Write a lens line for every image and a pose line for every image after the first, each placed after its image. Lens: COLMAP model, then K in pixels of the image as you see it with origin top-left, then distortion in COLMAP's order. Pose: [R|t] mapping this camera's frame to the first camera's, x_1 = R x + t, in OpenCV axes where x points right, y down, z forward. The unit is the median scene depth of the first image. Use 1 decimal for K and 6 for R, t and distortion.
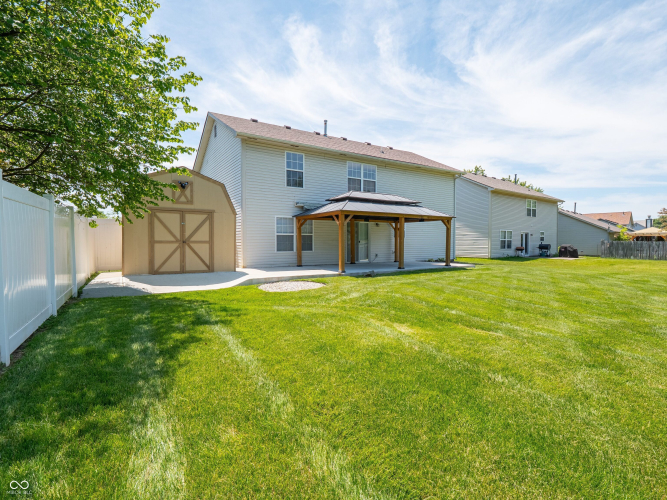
lens RADIAL K [[331.4, 0, 325.1], [0, 331.4, 258.2], [0, 0, 1]] dist [-0.014809, 0.002706]
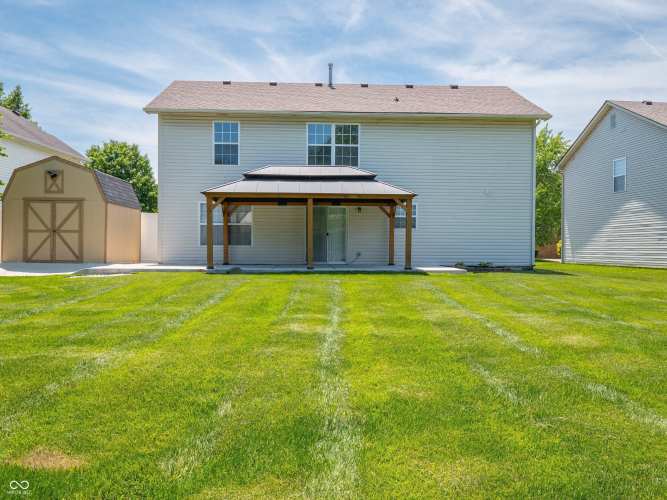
lens RADIAL K [[581.1, 0, 331.4], [0, 581.1, 255.4], [0, 0, 1]] dist [-0.005925, -0.003697]
pose [[0.867825, 0.010280, -0.496763, 1.125888], [-0.030396, 0.999012, -0.032426, 0.053449], [0.495939, 0.043239, 0.867280, -0.096205]]
